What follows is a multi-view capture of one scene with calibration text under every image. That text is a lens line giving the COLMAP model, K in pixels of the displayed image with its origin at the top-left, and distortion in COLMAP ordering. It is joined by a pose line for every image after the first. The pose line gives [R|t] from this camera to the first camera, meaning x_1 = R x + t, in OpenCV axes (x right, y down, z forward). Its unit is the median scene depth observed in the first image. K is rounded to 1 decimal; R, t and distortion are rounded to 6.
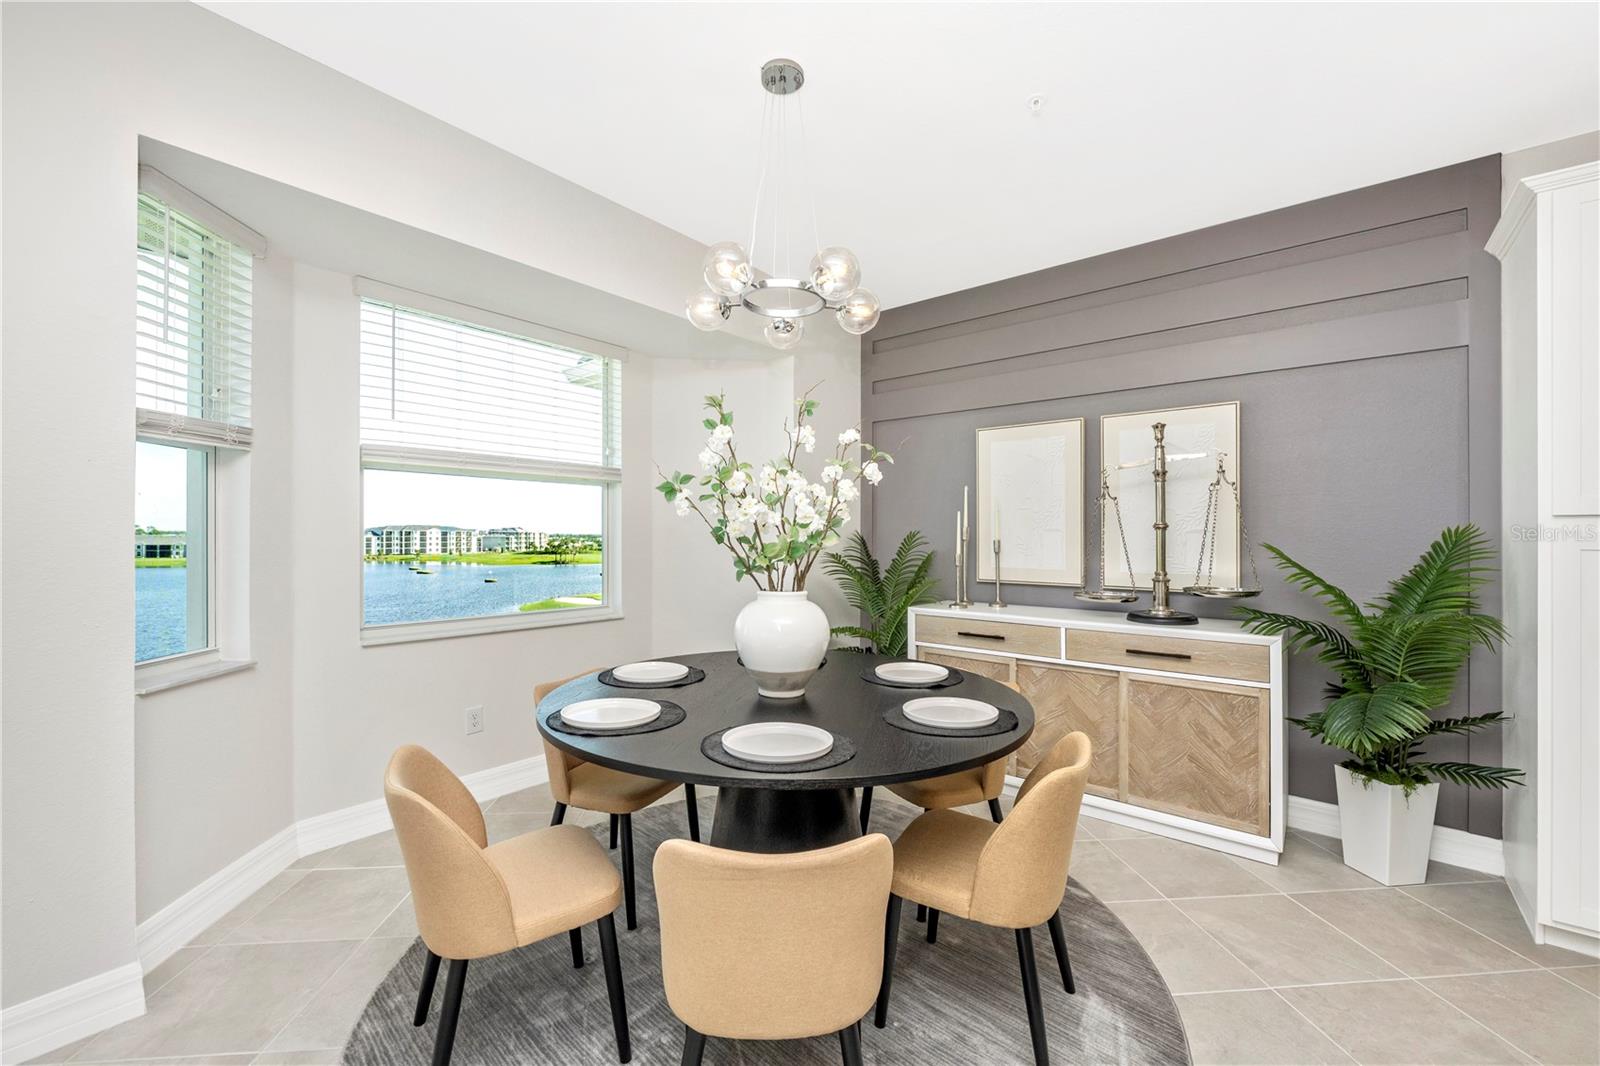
lens RADIAL K [[619.2, 0, 787.4], [0, 619.2, 533.0], [0, 0, 1]] dist [-0.002148, -0.000334]
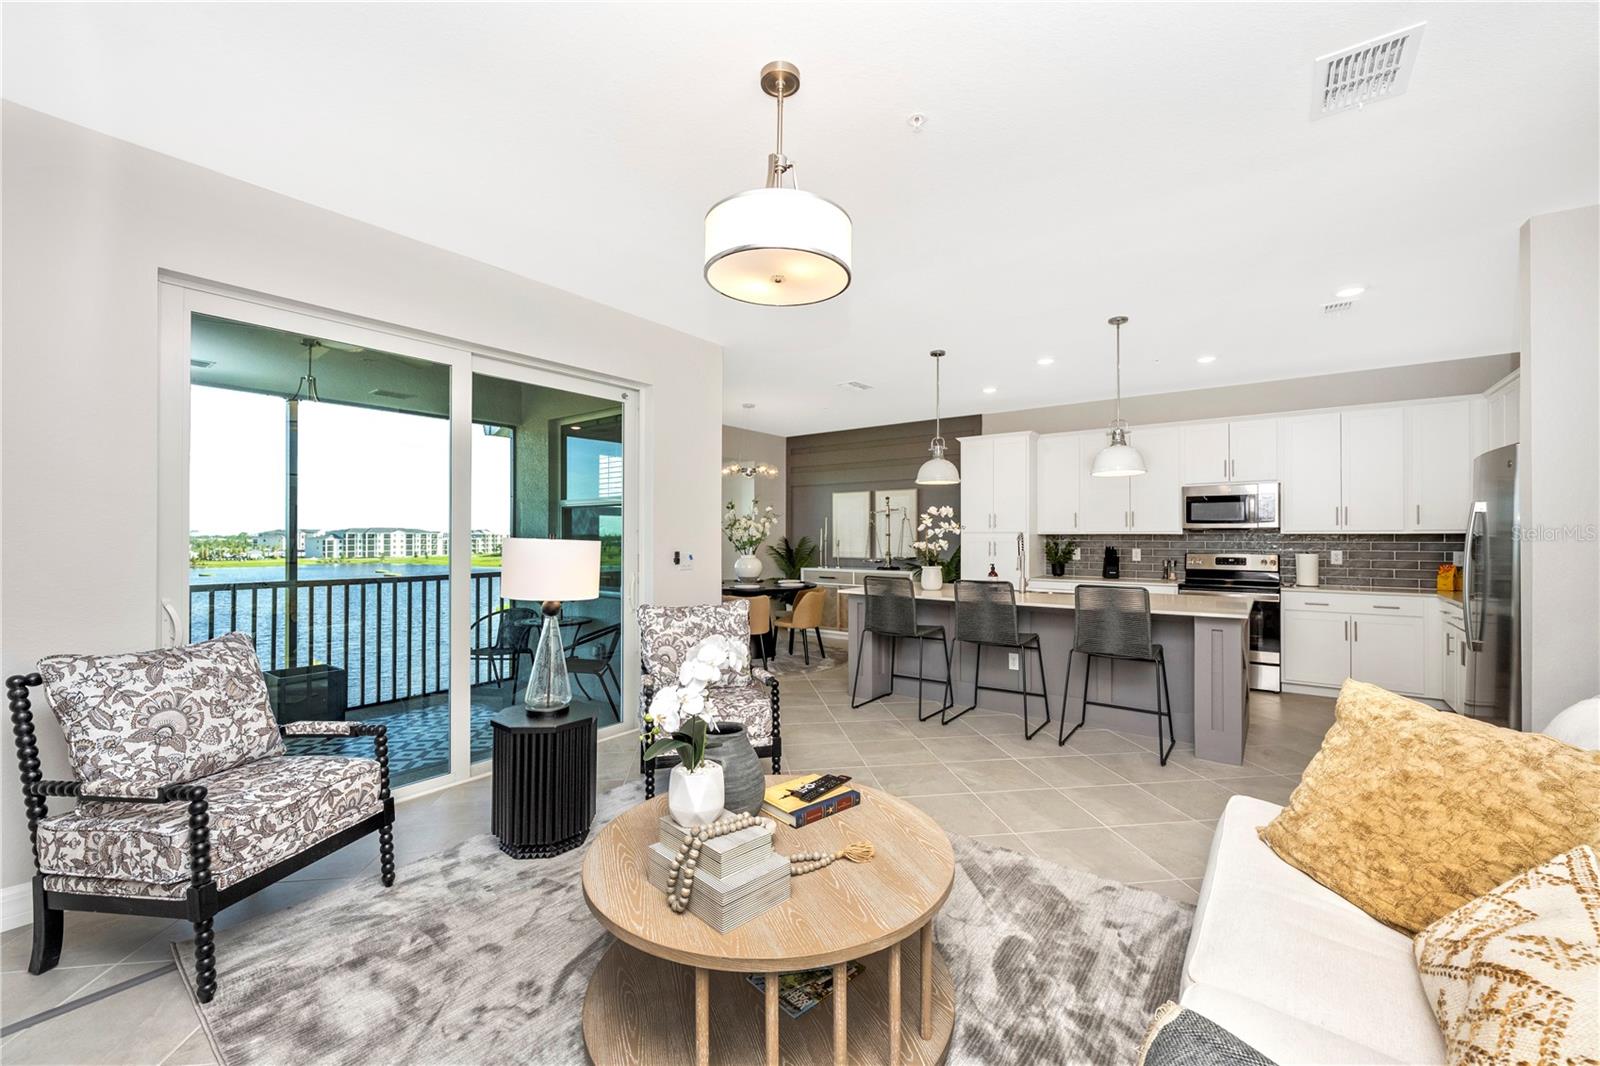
lens RADIAL K [[637.2, 0, 784.7], [0, 637.2, 535.7], [0, 0, 1]] dist [-0.004329, 0.000444]
pose [[0.999229, -0.003616, 0.039098, 0.051835], [0.003510, 0.999990, 0.002781, -0.017643], [-0.039108, -0.002642, 0.999231, -1.999793]]
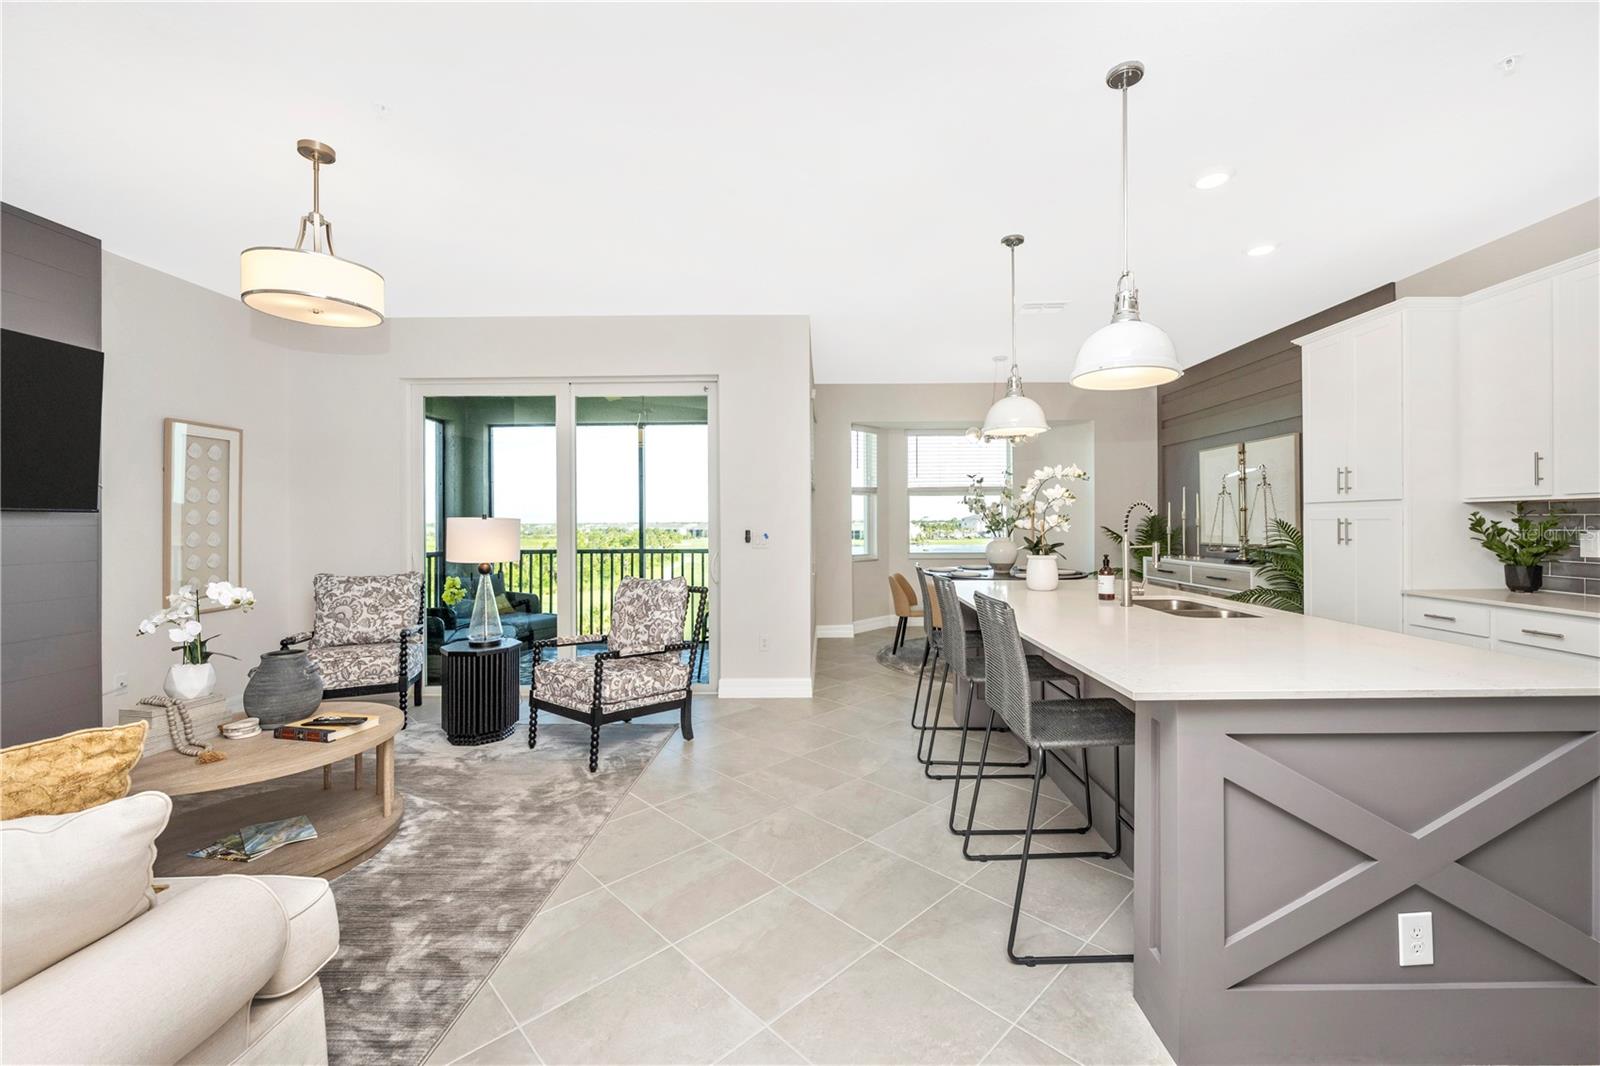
lens RADIAL K [[637.2, 0, 828.5], [0, 637.2, 526.3], [0, 0, 1]] dist [-0.004329, 0.000444]
pose [[0.641104, -0.003941, -0.767444, 1.391151], [0.013364, 0.999893, 0.006030, 0.011654], [0.767338, -0.014122, 0.641088, -1.209338]]
